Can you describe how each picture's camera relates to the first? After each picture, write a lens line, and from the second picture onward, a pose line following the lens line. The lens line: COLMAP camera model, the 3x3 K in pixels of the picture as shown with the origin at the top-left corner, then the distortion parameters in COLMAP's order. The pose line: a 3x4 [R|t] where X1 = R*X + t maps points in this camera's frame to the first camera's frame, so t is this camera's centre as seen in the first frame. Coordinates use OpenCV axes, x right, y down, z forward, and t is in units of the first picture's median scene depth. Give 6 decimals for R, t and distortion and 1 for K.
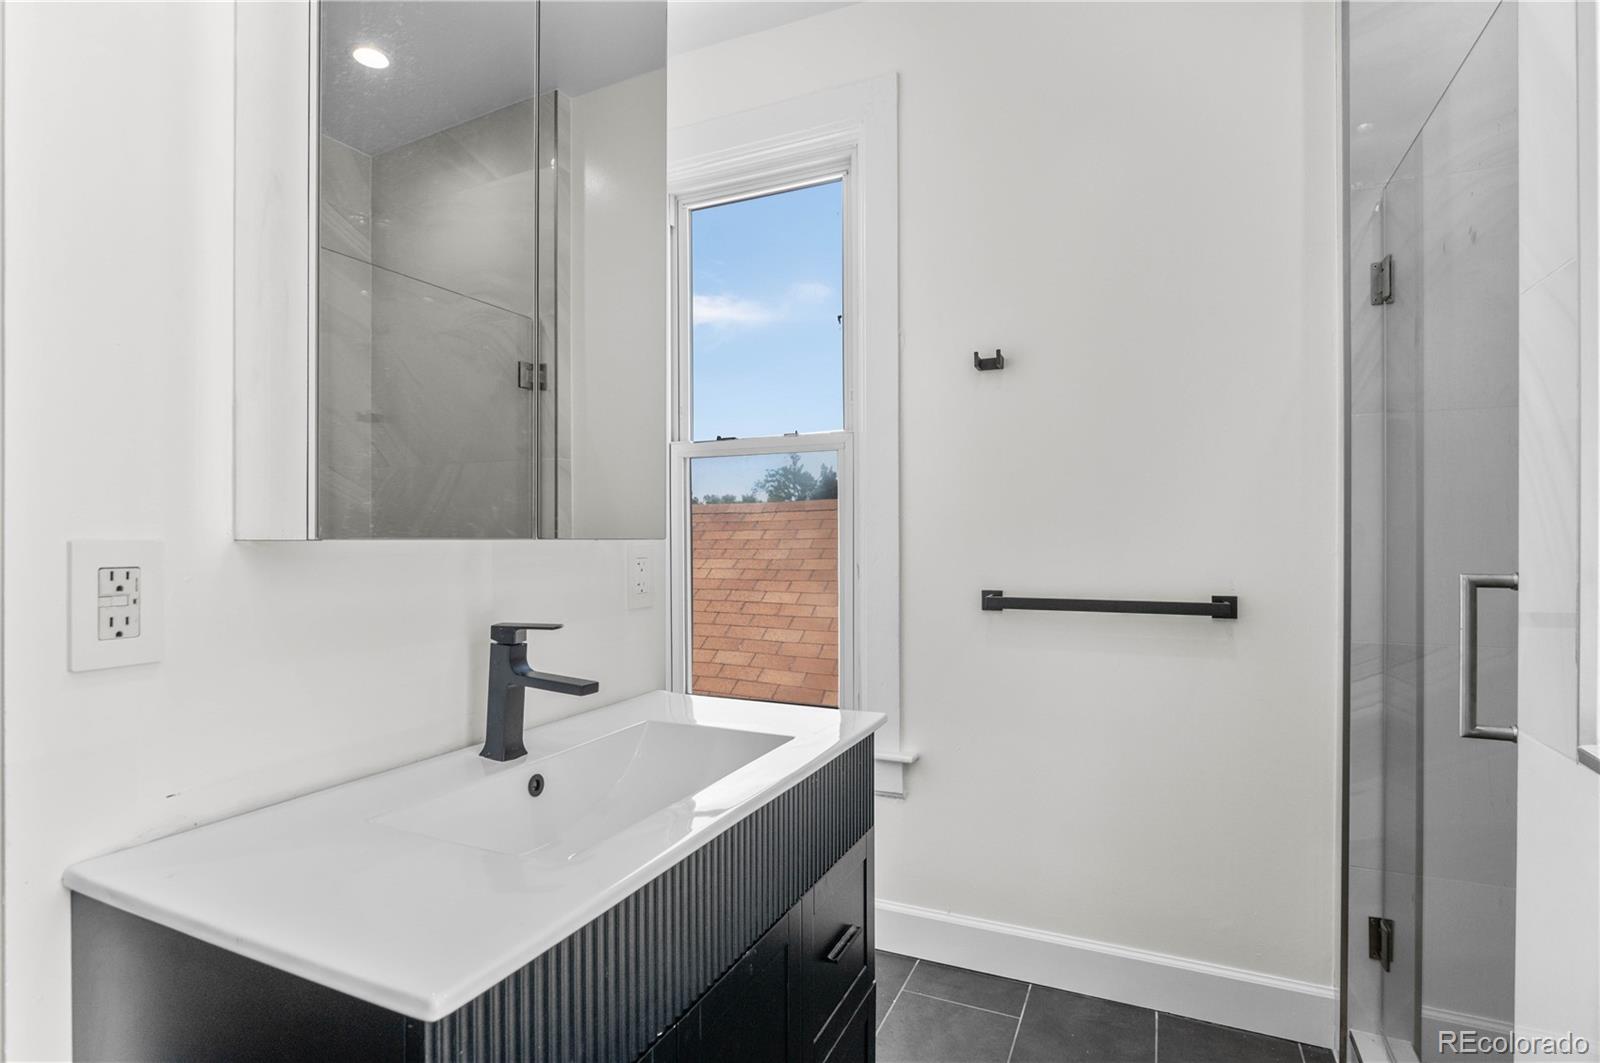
lens RADIAL K [[785.9, 0, 798.7], [0, 785.9, 542.8], [0, 0, 1]] dist [-0.002540, -0.000268]
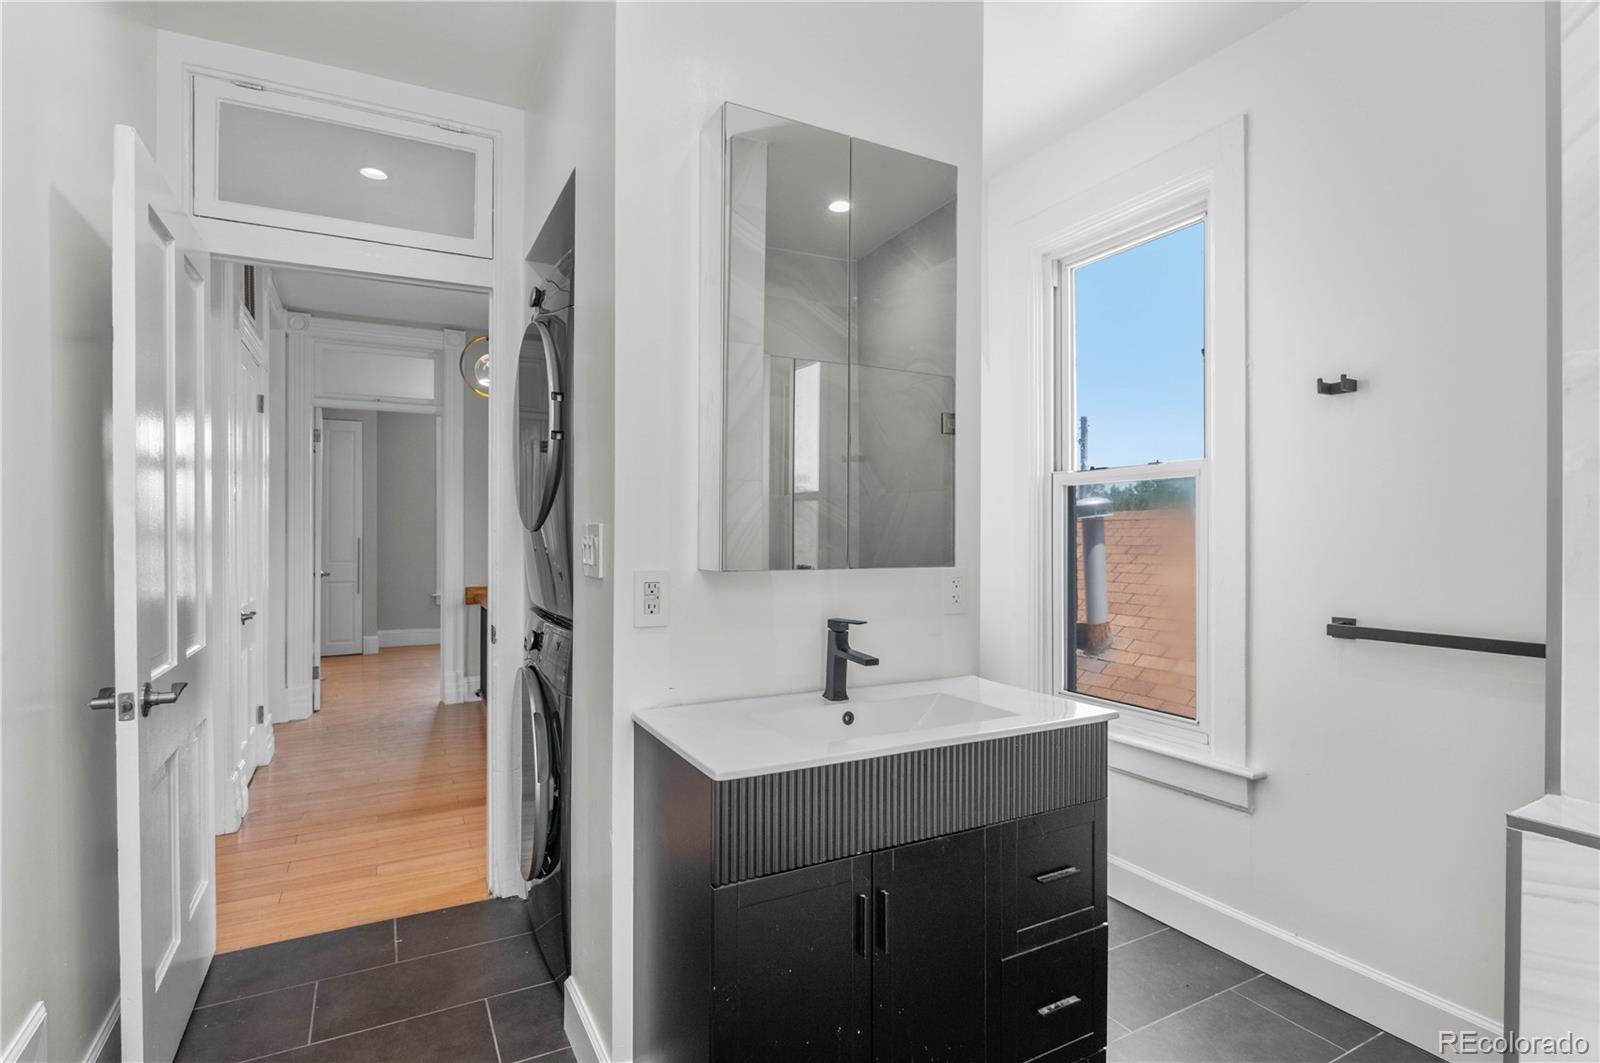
lens RADIAL K [[798.4, 0, 801.5], [0, 798.4, 540.1], [0, 0, 1]] dist [0.002209, 0.000456]
pose [[0.796941, 0.006928, -0.604018, 0.319886], [-0.005824, 0.999976, 0.003785, -0.037725], [0.604030, 0.000501, 0.796962, -0.210376]]
